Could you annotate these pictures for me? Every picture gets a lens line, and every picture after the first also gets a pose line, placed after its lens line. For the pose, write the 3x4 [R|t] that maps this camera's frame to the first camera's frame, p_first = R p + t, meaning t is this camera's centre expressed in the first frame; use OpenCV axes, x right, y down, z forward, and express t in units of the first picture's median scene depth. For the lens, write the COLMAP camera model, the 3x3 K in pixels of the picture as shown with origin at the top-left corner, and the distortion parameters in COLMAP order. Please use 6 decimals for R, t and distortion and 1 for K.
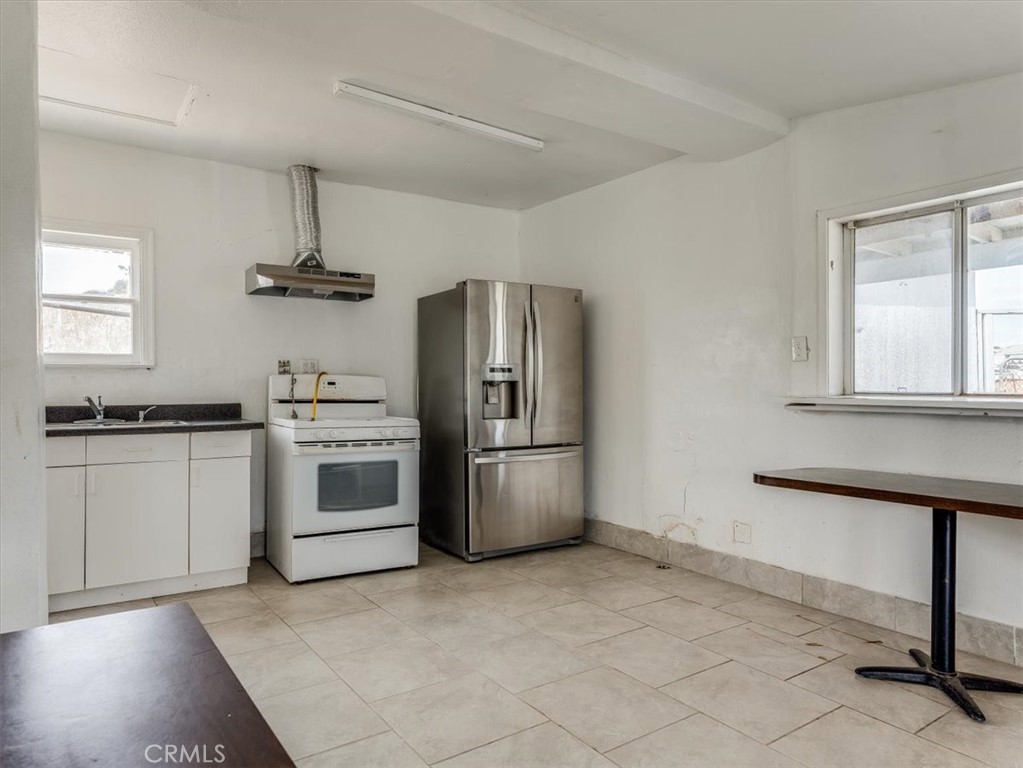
lens RADIAL K [[655.2, 0, 515.0], [0, 655.2, 380.7], [0, 0, 1]] dist [-0.000307, 0.001194]
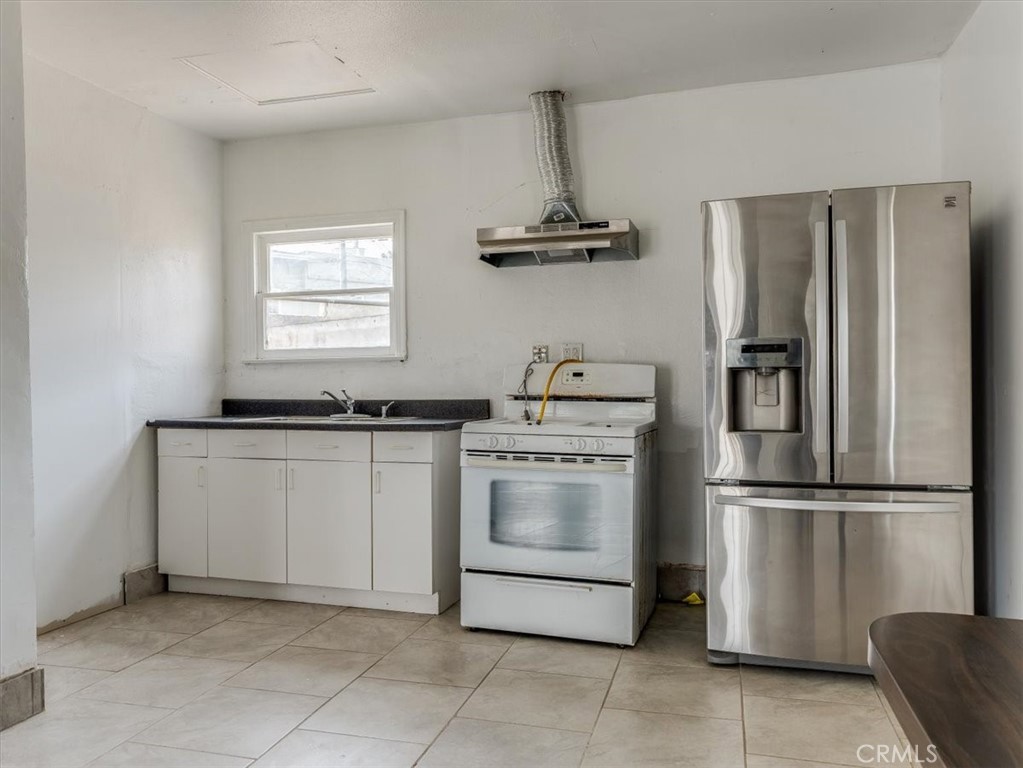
lens RADIAL K [[793.2, 0, 511.5], [0, 793.2, 384.0], [0, 0, 1]] dist [-0.008838, -0.001108]
pose [[0.636556, -0.002517, -0.771226, 0.386778], [0.012512, 0.999897, 0.007064, 0.007986], [0.771129, -0.014146, 0.636522, 0.391034]]
